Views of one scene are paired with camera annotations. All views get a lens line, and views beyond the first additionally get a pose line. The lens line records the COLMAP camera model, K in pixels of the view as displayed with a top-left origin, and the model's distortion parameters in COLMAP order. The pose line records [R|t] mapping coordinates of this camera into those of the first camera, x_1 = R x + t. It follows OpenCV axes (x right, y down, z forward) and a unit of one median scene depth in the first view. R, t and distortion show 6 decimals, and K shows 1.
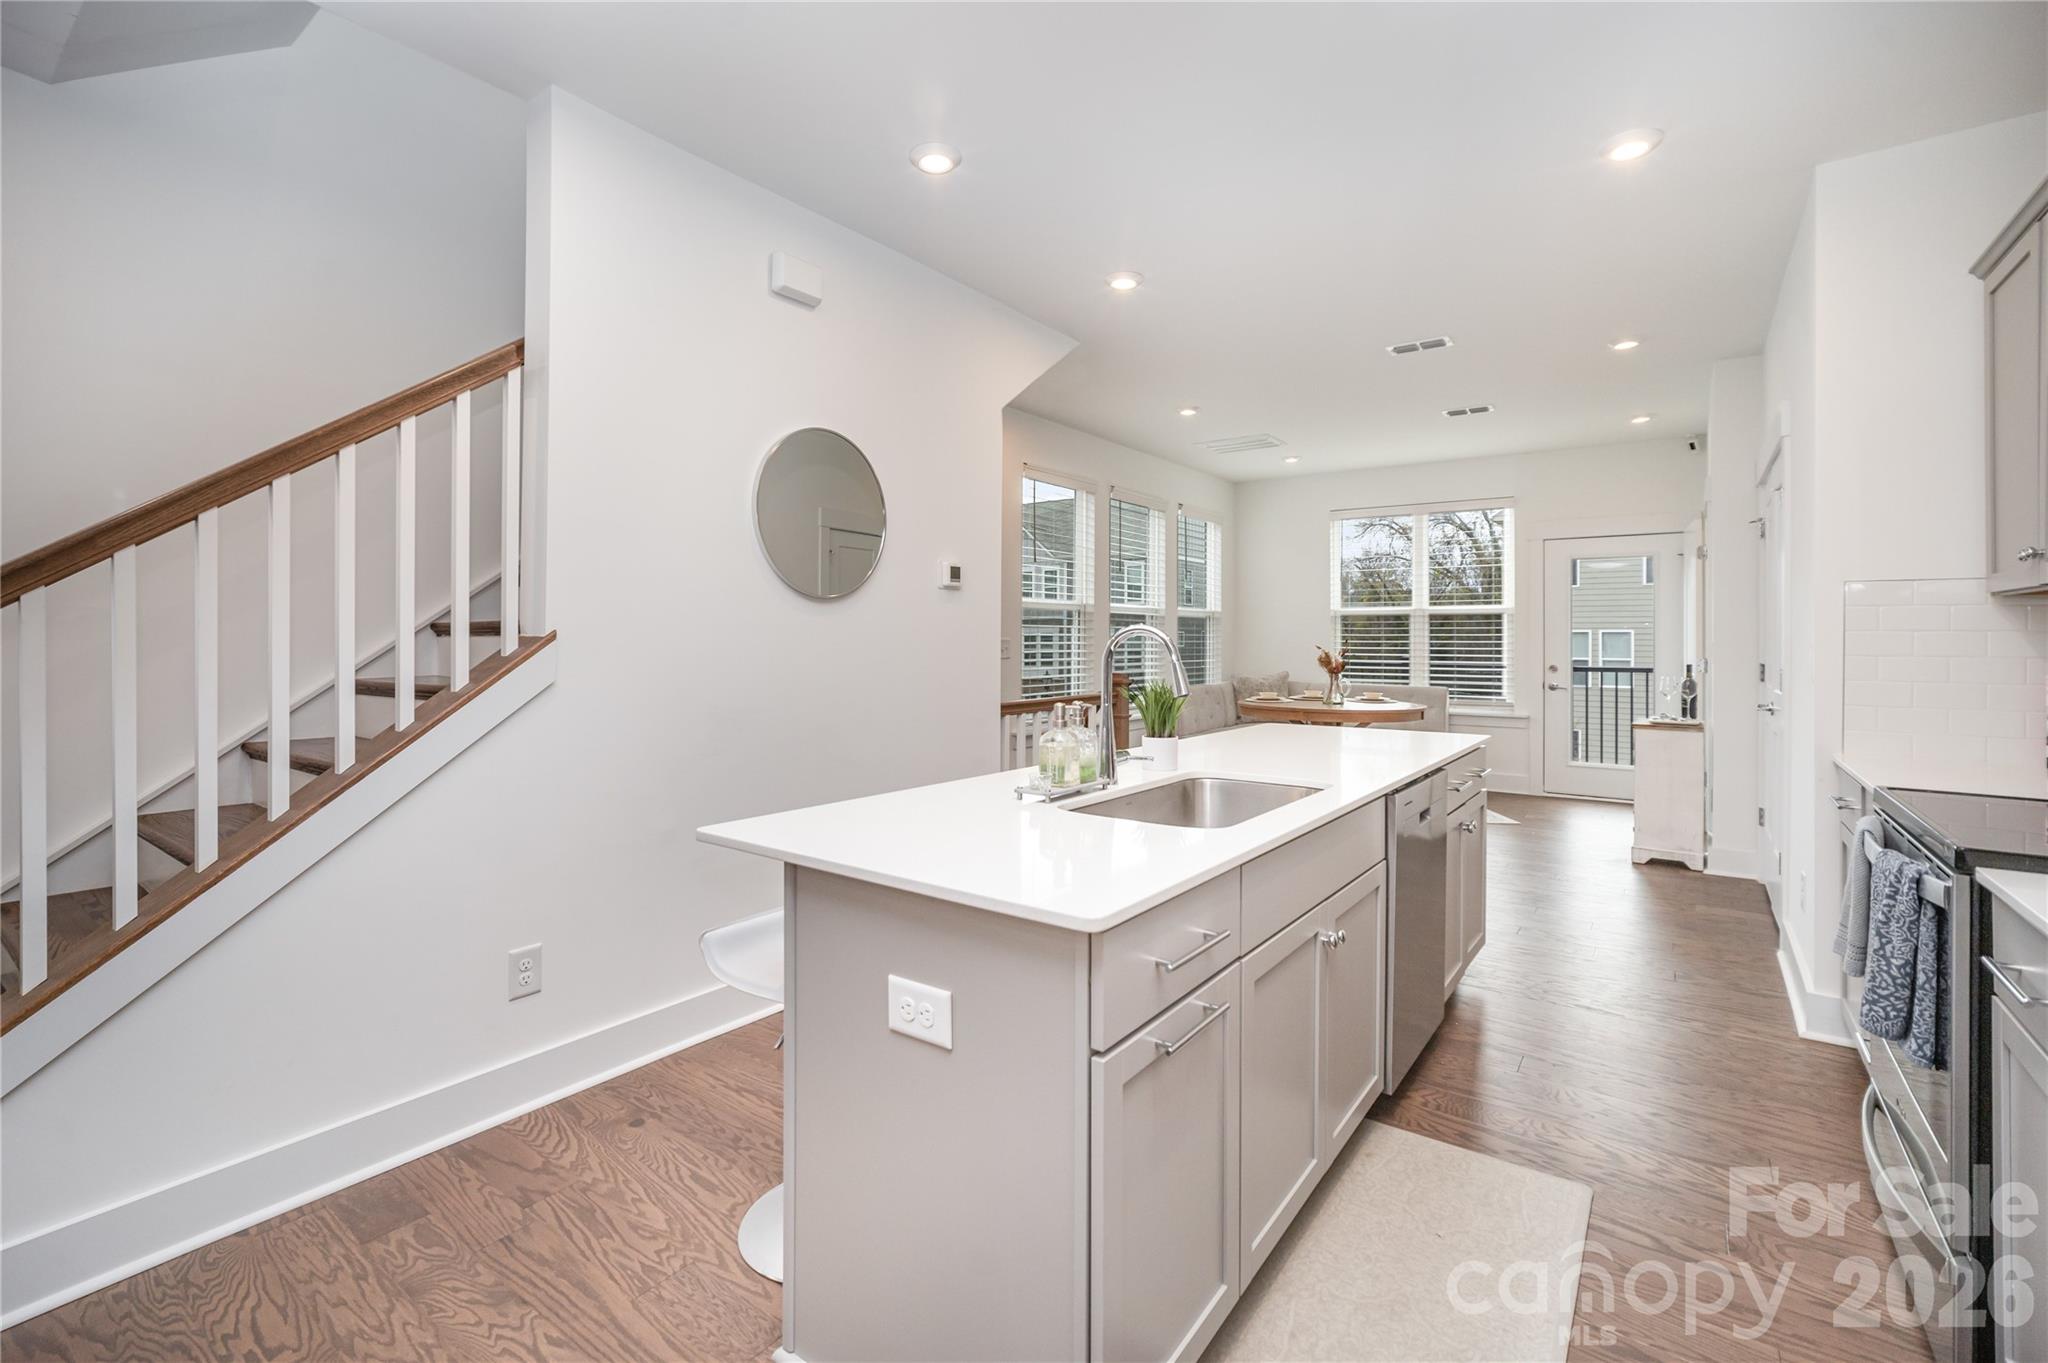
lens RADIAL K [[901.5, 0, 1012.4], [0, 901.5, 636.4], [0, 0, 1]] dist [-0.017723, 0.000317]
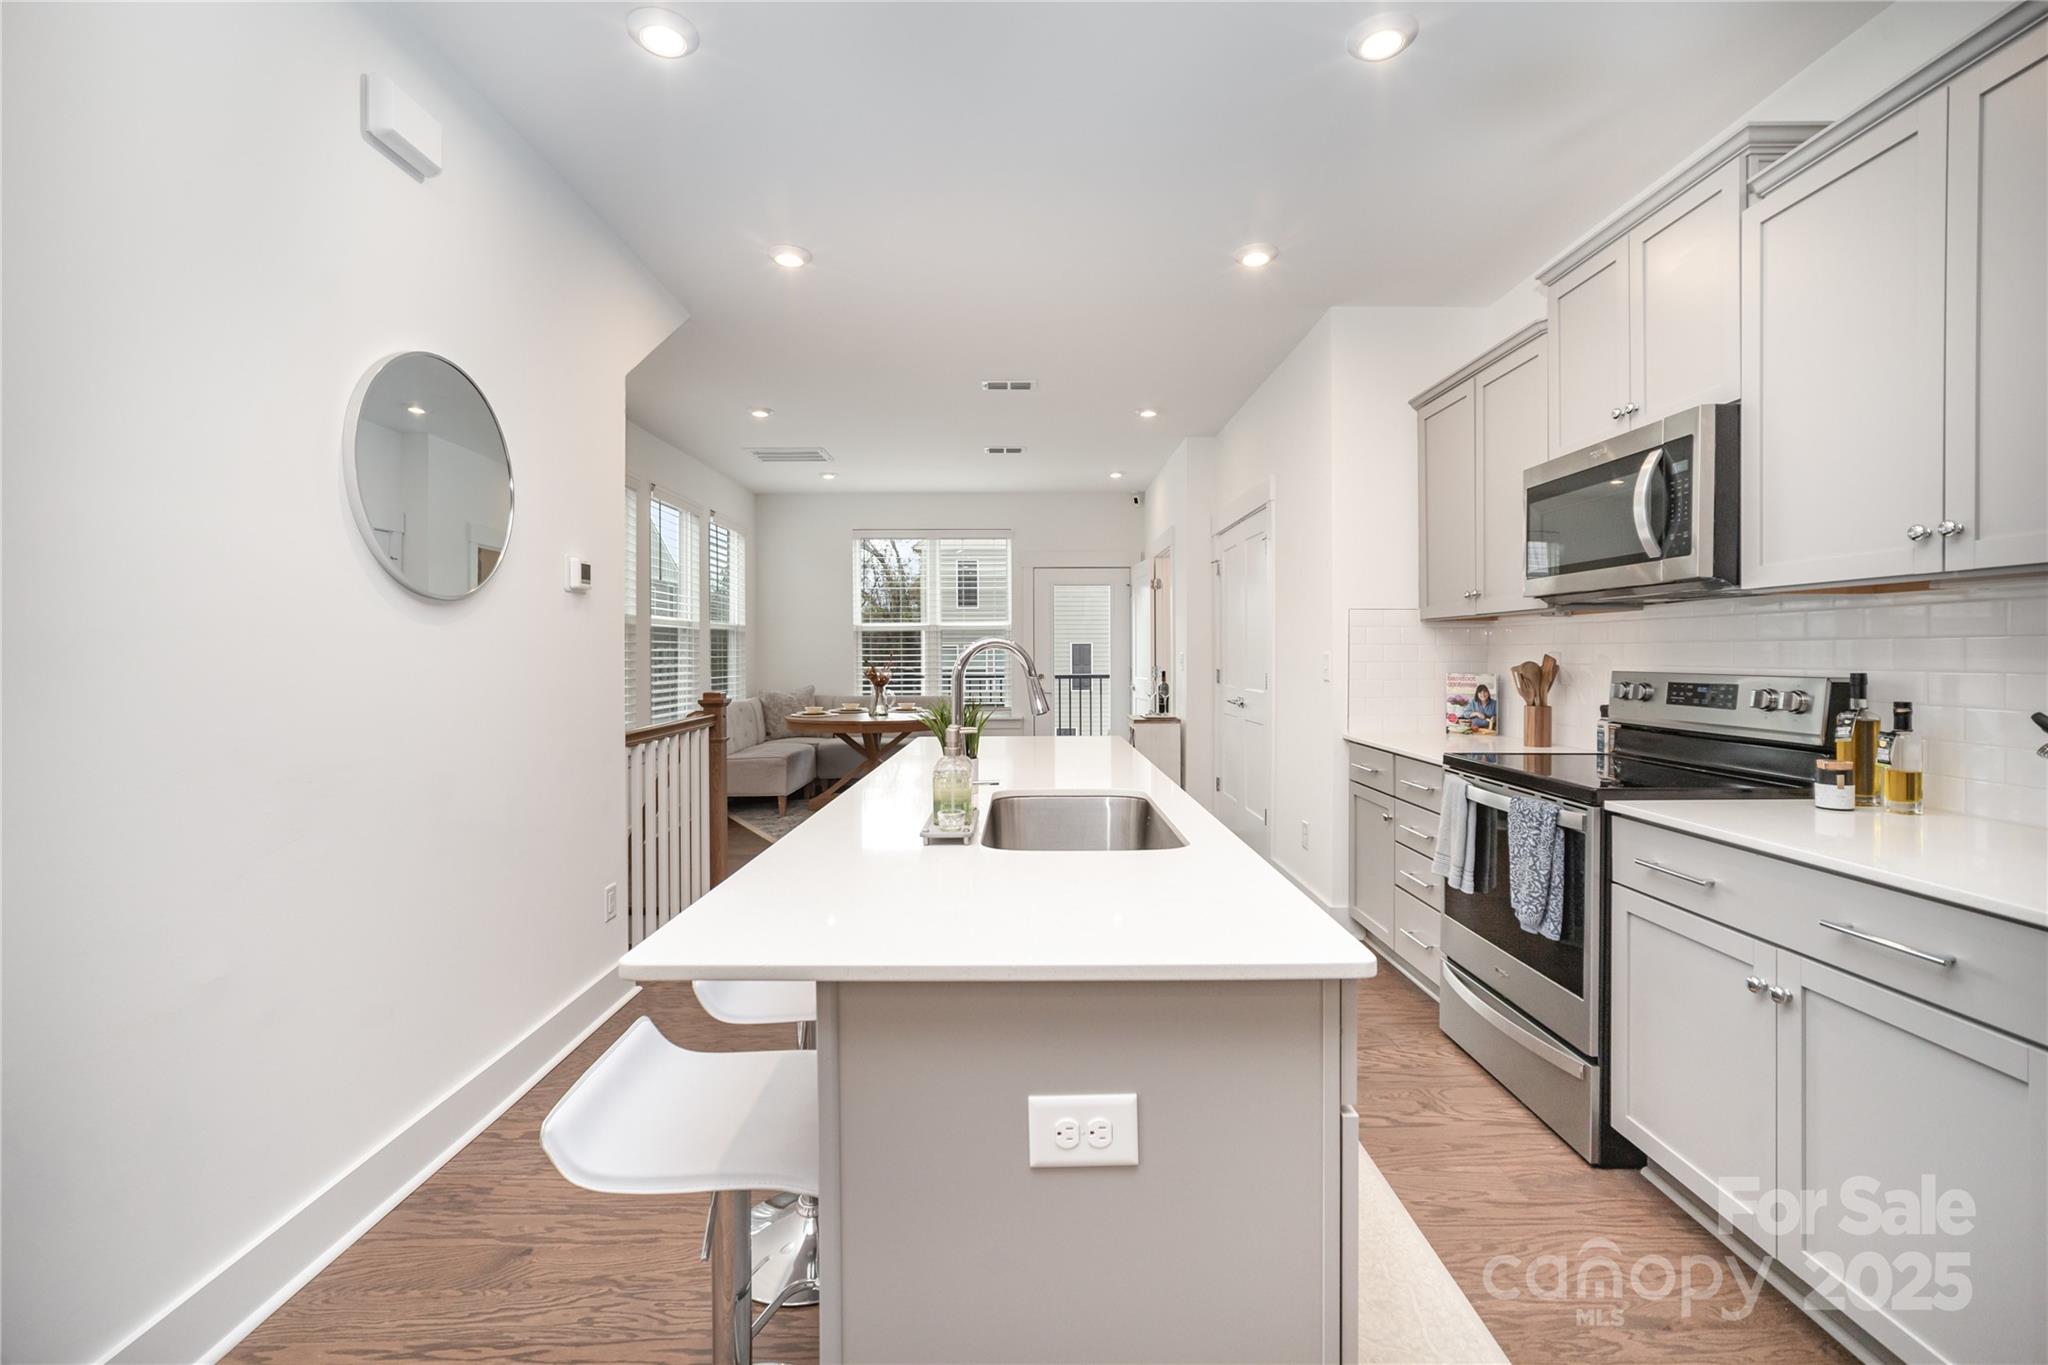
lens RADIAL K [[878.6, 0, 1031.1], [0, 878.6, 659.7], [0, 0, 1]] dist [-0.030334, 0.014659]
pose [[0.794225, -0.011235, 0.607520, -0.119980], [0.005412, 0.999920, 0.011417, -0.000194], [-0.607600, -0.005780, 0.794222, 0.086435]]
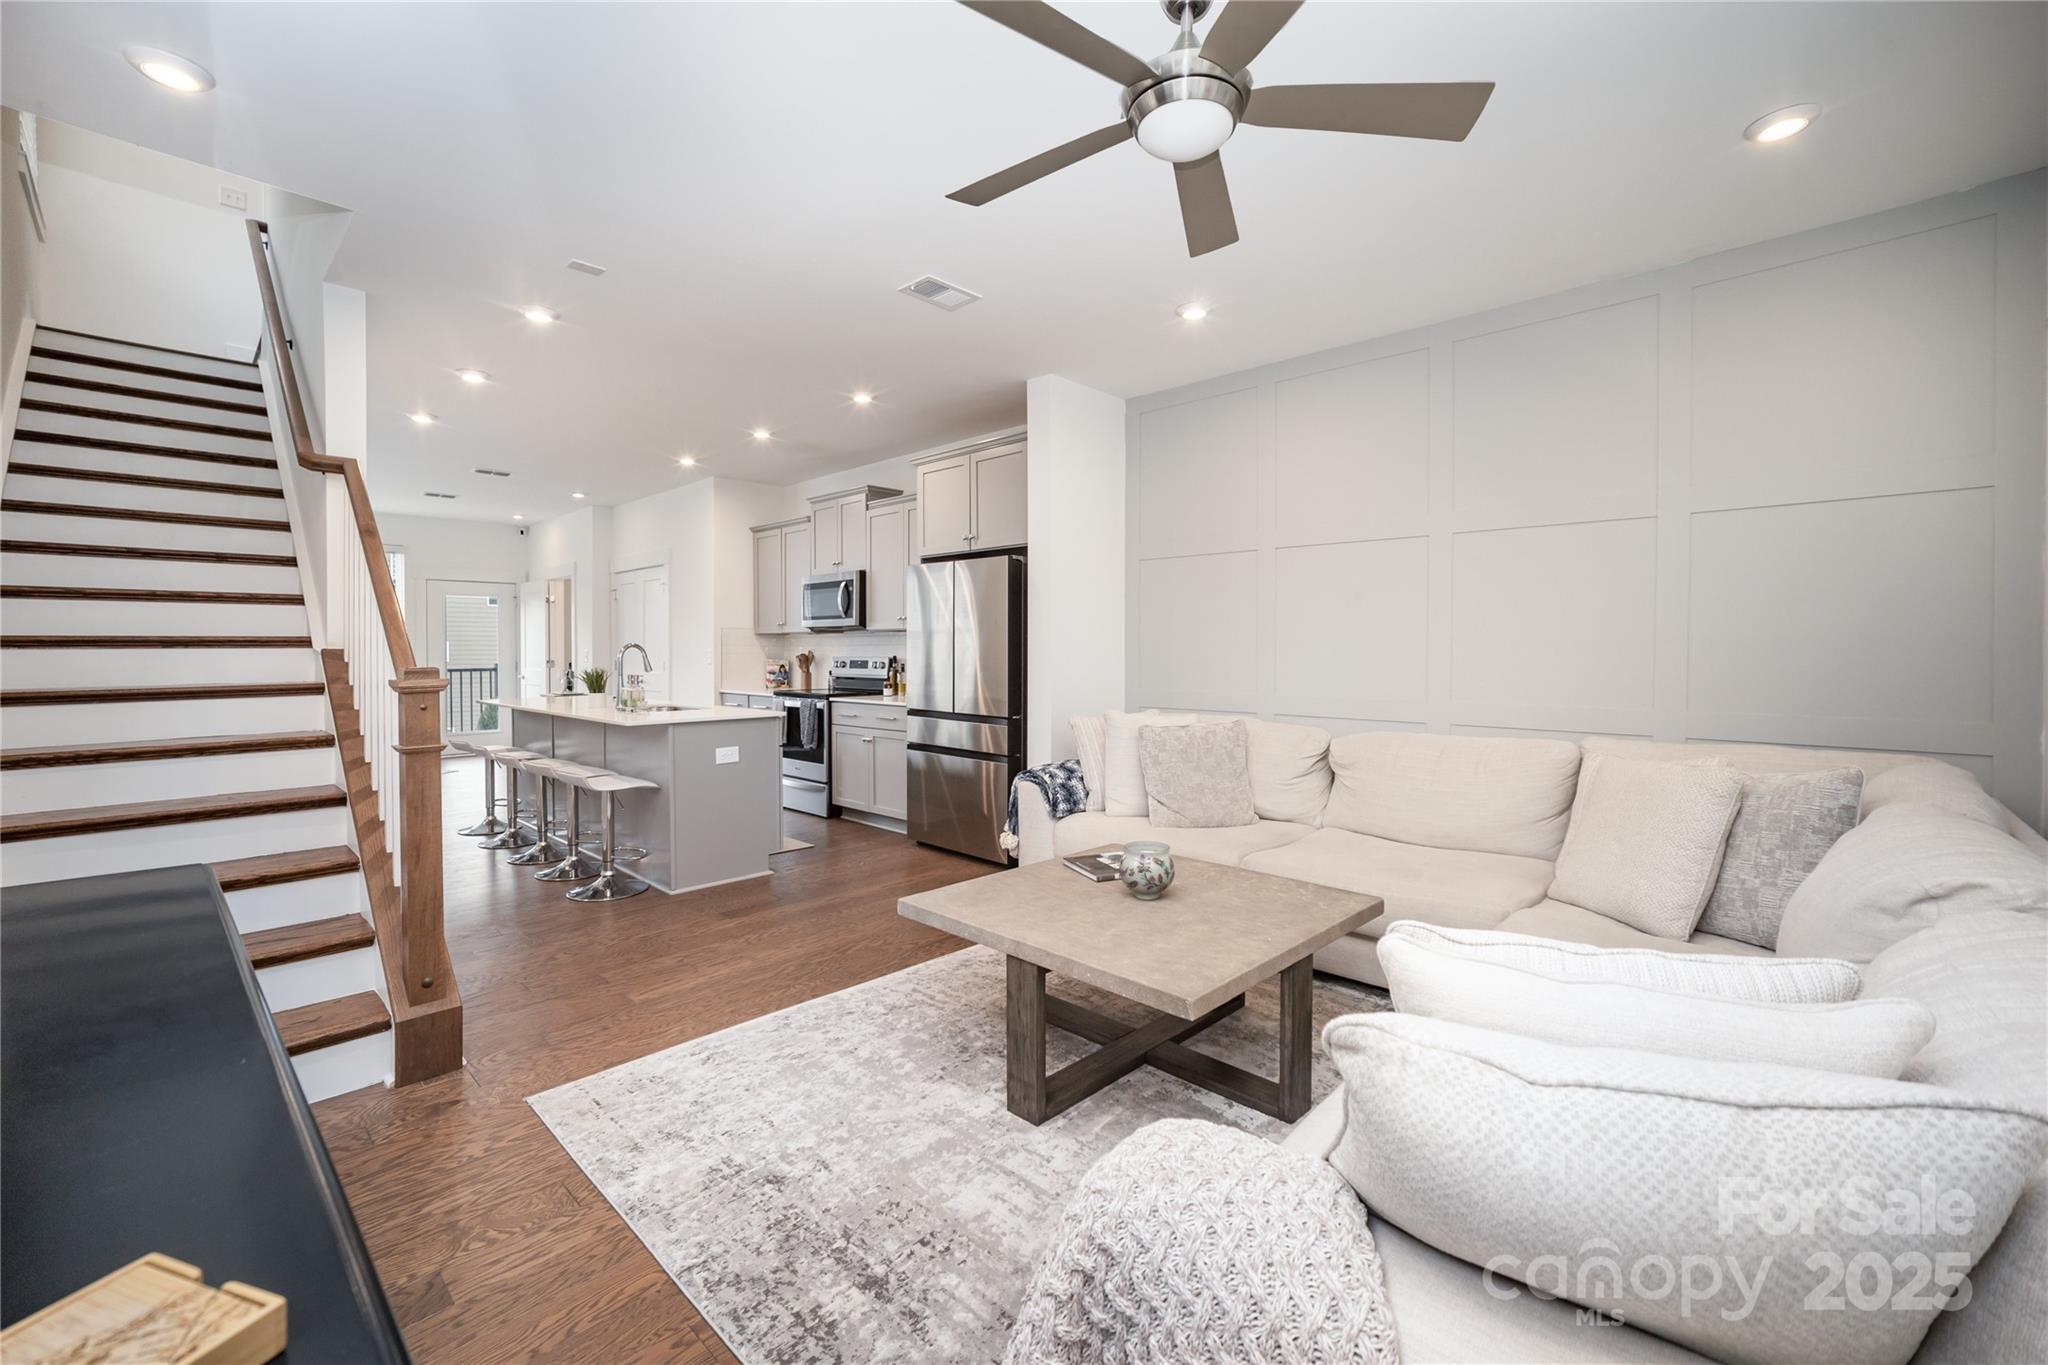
lens RADIAL K [[843.5, 0, 1019.8], [0, 843.5, 654.3], [0, 0, 1]] dist [-0.000635, 0.000008]
pose [[0.126270, -0.011757, 0.991926, -0.655827], [0.002687, 0.999930, 0.011510, -0.003079], [-0.991992, 0.001212, 0.126293, -0.114715]]
